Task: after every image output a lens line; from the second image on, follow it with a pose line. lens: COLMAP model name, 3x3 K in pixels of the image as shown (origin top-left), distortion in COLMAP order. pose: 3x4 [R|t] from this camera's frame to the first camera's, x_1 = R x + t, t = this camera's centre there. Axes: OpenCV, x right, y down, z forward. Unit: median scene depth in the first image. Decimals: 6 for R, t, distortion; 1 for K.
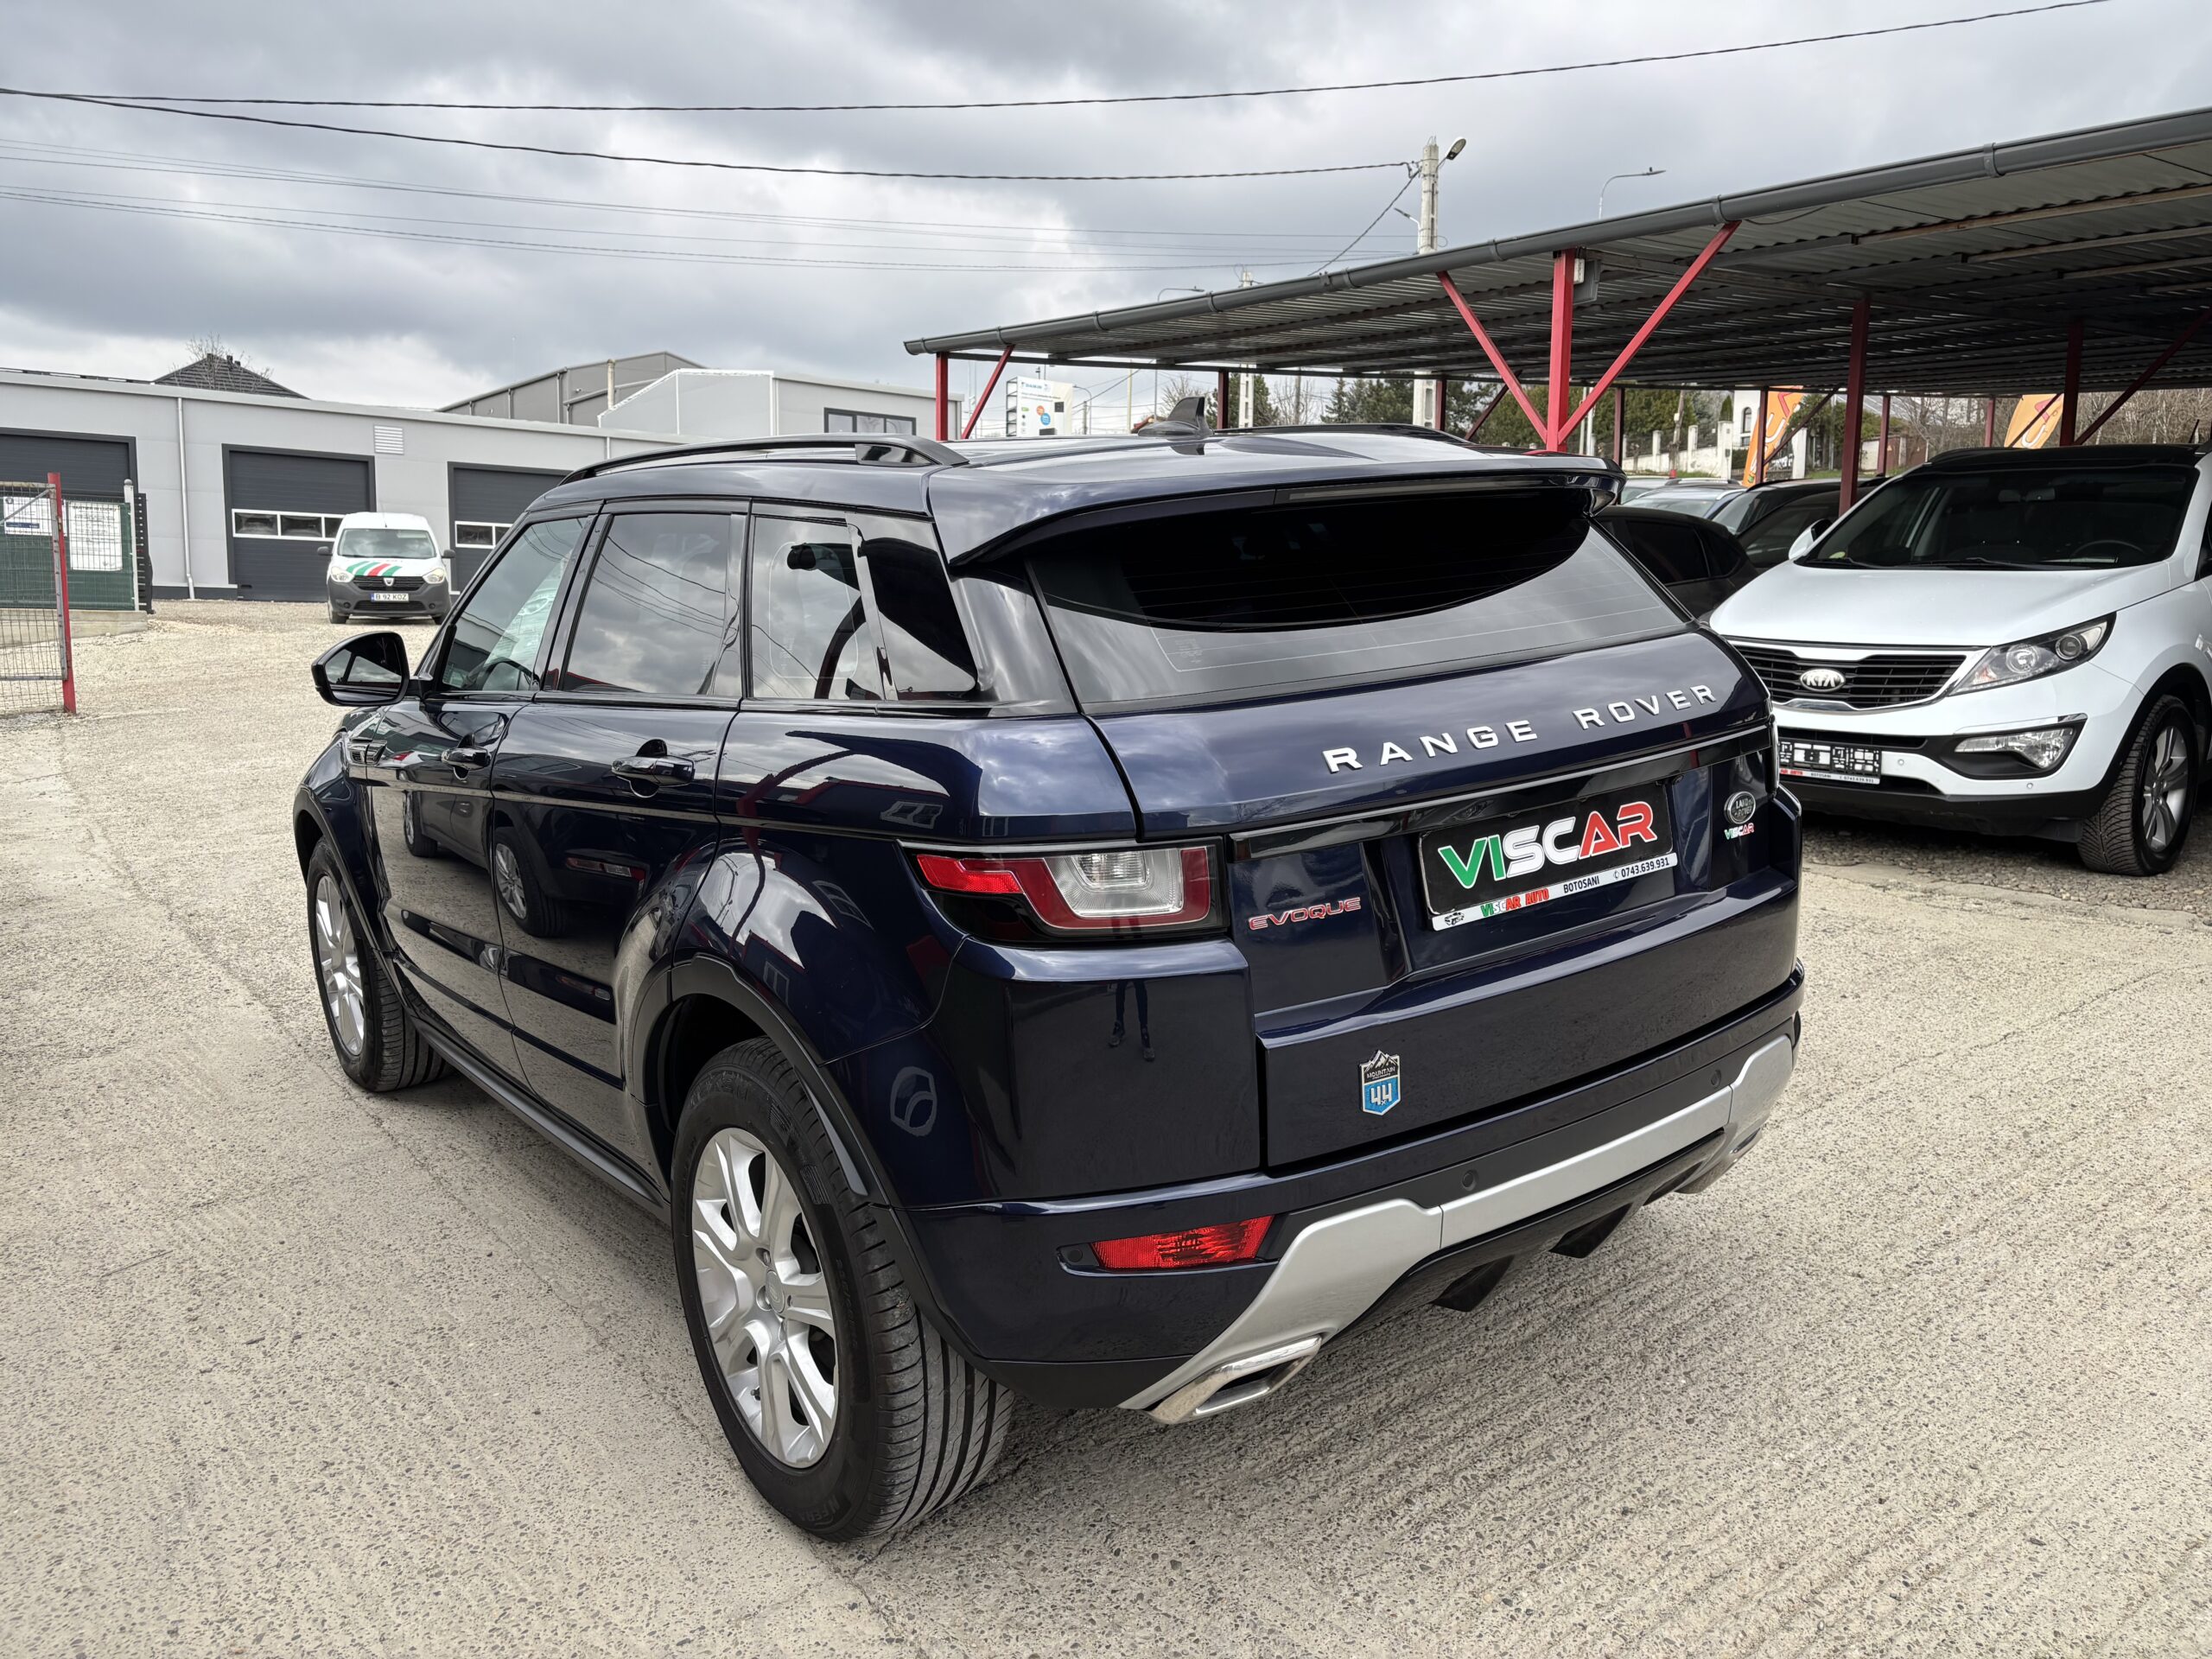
lens RADIAL K [[1662.0, 0, 1122.9], [0, 1662.0, 823.6], [0, 0, 1]] dist [0.038131, -0.045449]
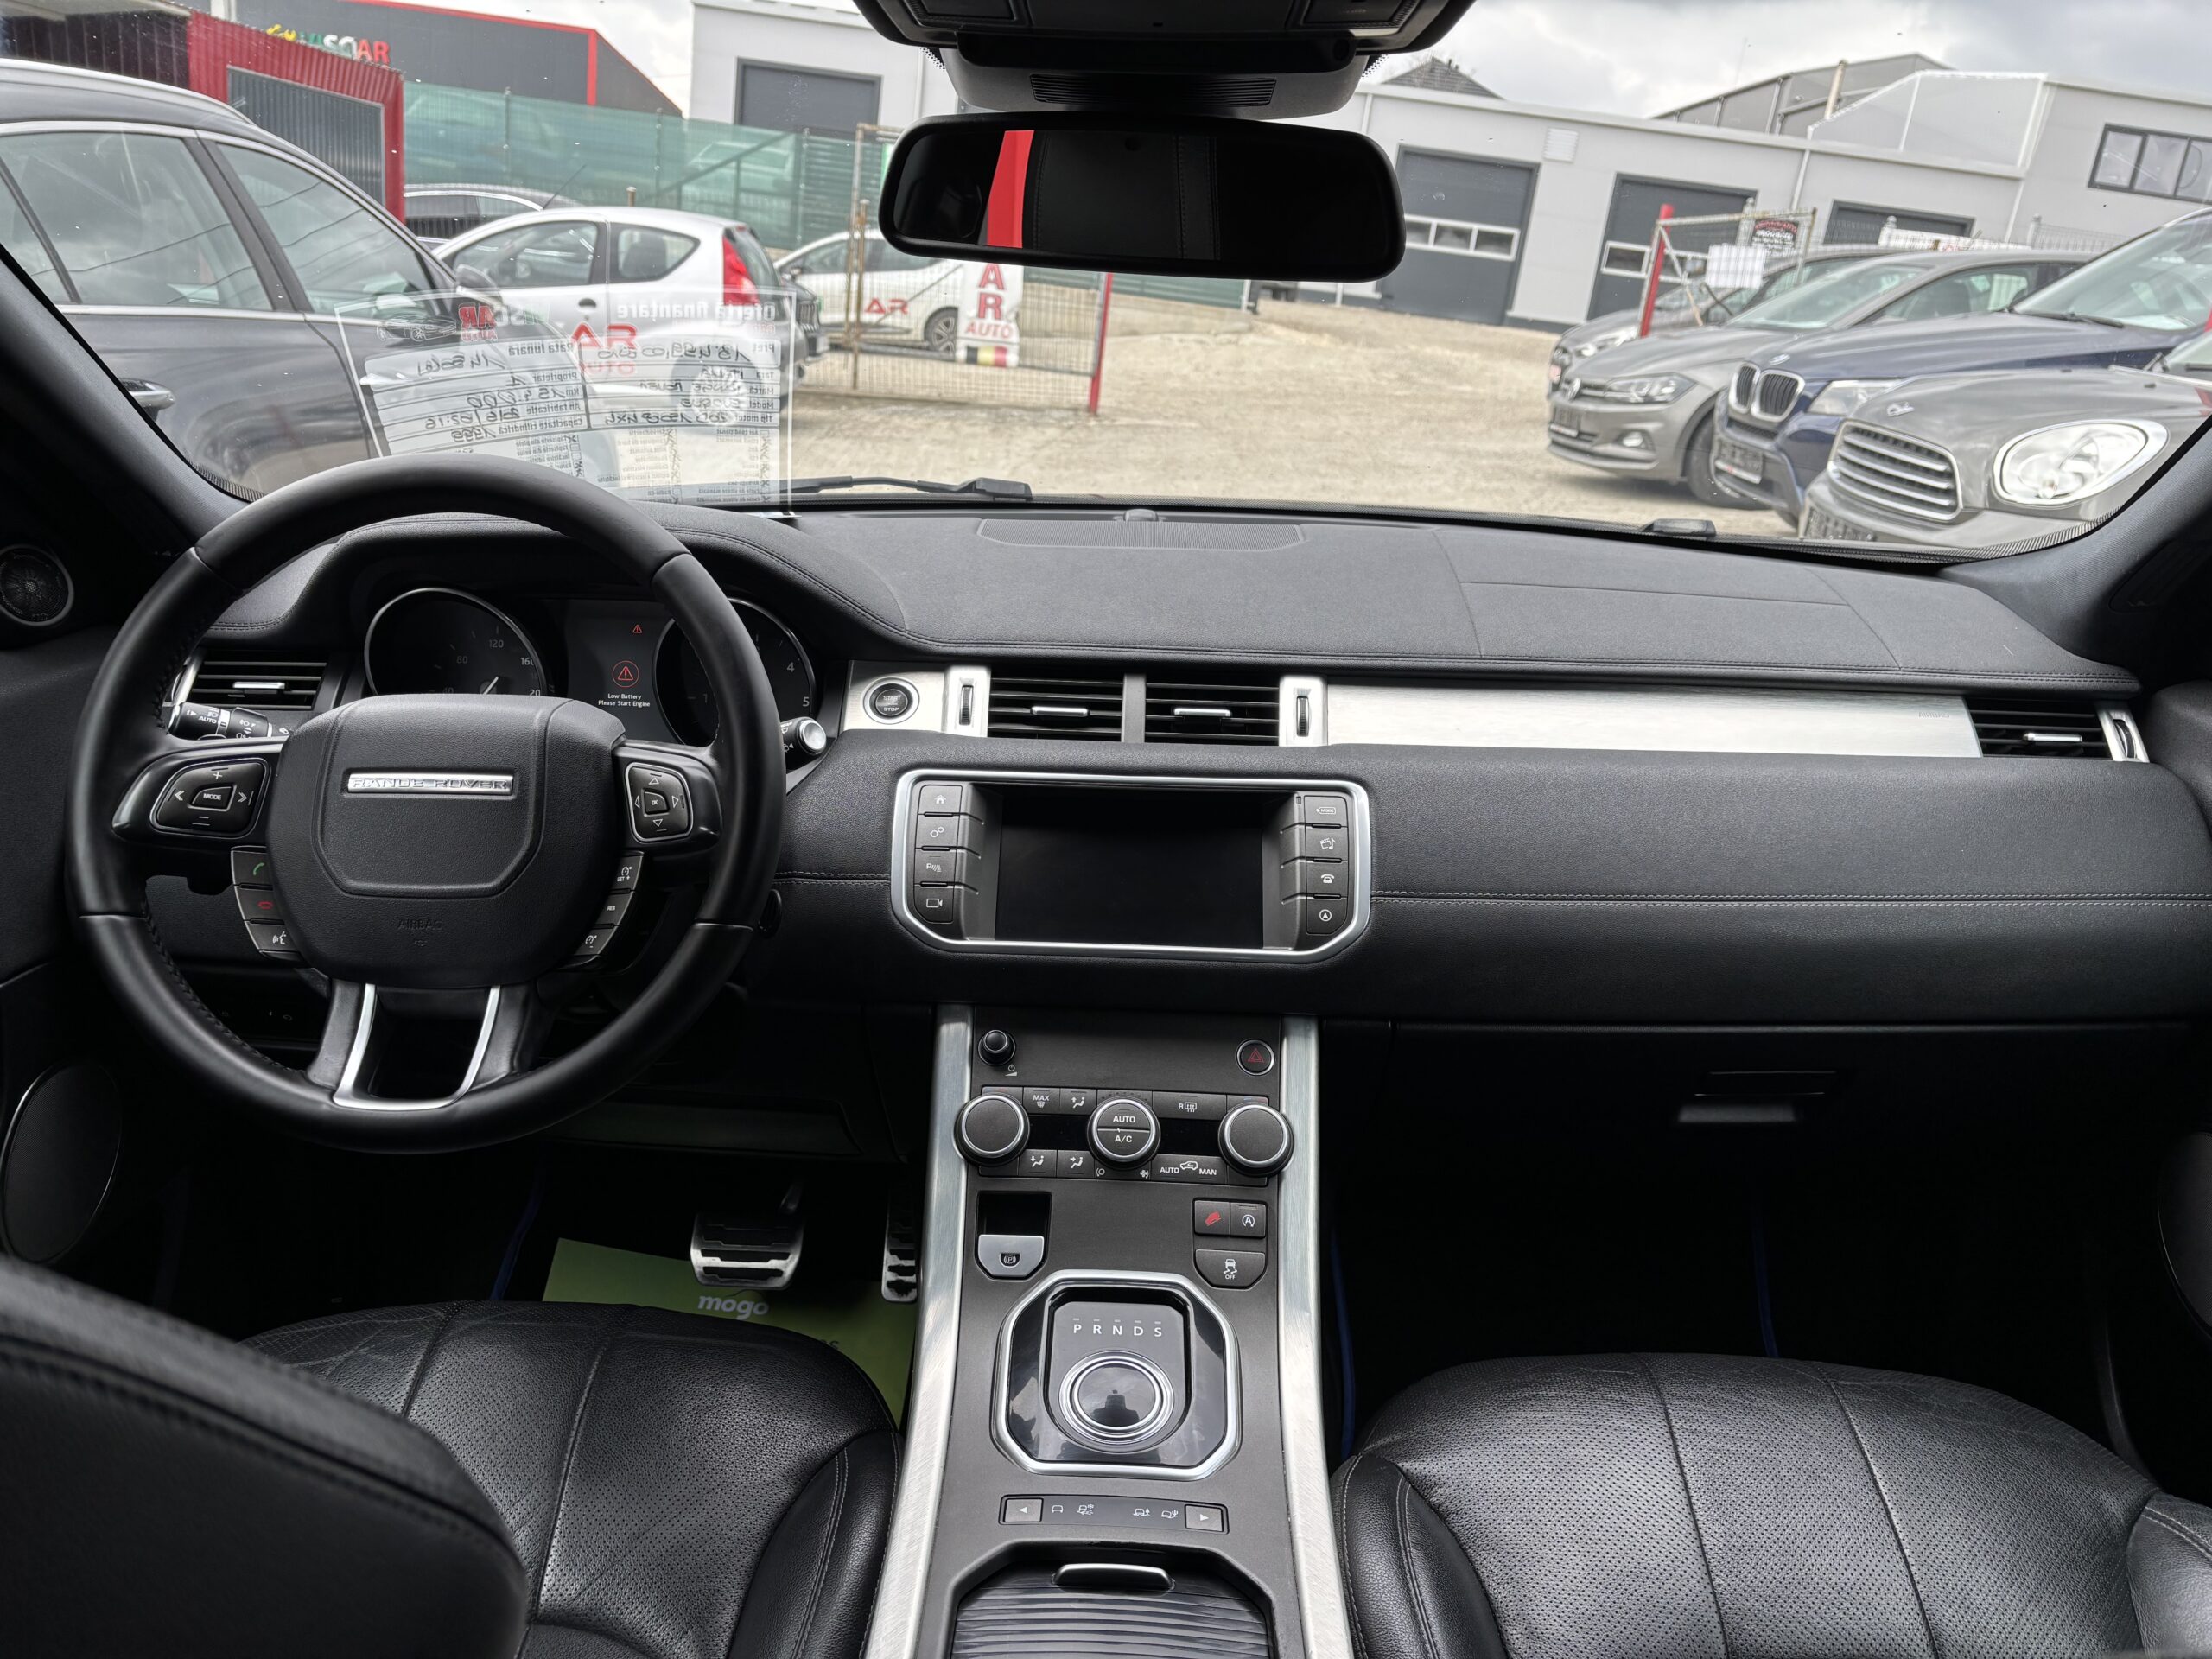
lens RADIAL K [[1662.0, 0, 1100.2], [0, 1662.0, 835.8], [0, 0, 1]] dist [0.038131, -0.045449]
pose [[0.776944, 0.270025, -0.568722, -0.172692], [-0.179120, 0.960826, 0.211493, -0.213951], [0.603551, -0.062449, 0.794875, 1.430304]]
